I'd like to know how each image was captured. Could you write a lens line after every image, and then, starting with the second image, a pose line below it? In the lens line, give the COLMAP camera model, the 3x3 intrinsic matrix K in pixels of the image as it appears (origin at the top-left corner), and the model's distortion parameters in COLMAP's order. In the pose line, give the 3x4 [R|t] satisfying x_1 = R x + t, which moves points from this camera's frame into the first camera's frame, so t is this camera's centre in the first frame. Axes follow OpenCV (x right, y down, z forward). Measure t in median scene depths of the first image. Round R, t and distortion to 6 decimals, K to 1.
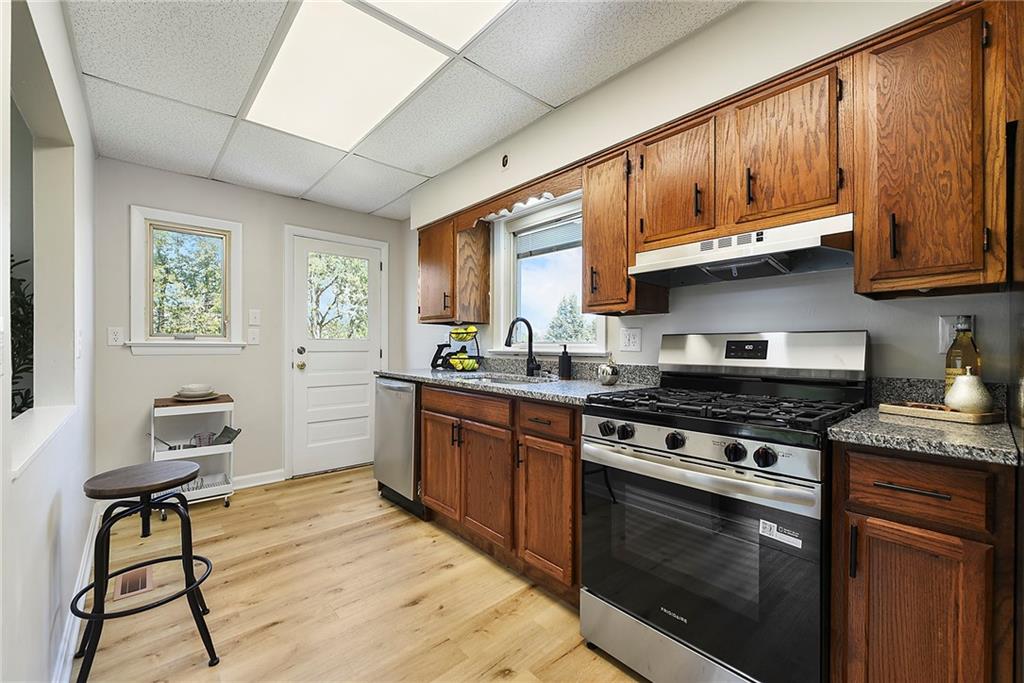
lens RADIAL K [[421.7, 0, 518.6], [0, 421.7, 340.3], [0, 0, 1]] dist [0.001317, -0.000238]
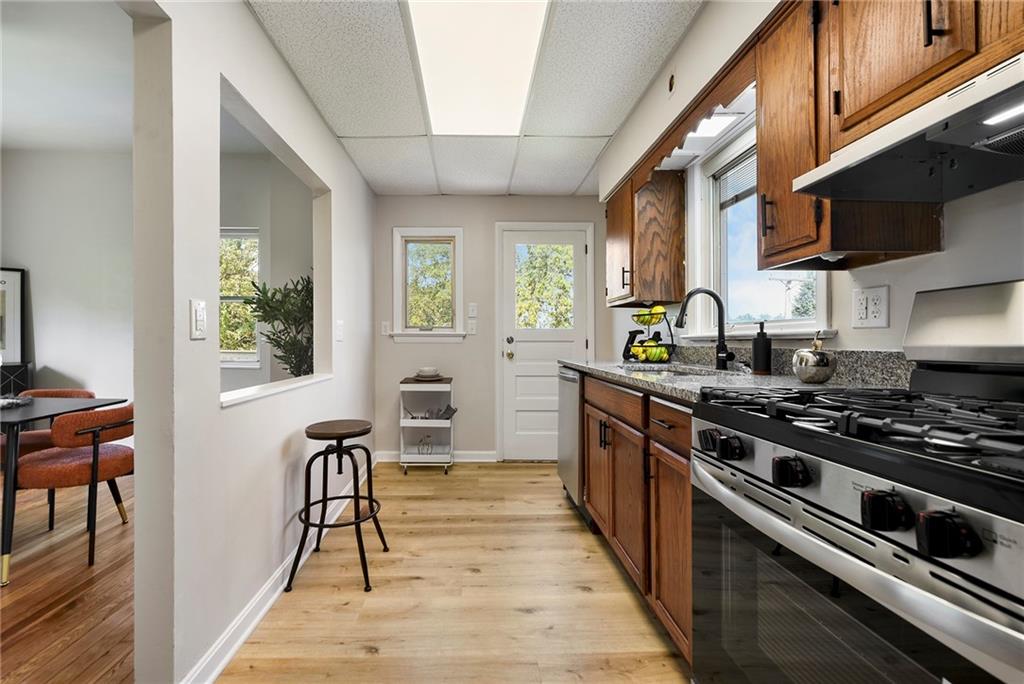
lens RADIAL K [[455.1, 0, 470.6], [0, 455.1, 335.2], [0, 0, 1]] dist [-0.000355, -0.001089]
pose [[0.736484, -0.012016, -0.676348, 0.212300], [0.005490, 0.999915, -0.011787, 0.030277], [0.676432, 0.004968, 0.736488, 0.131383]]
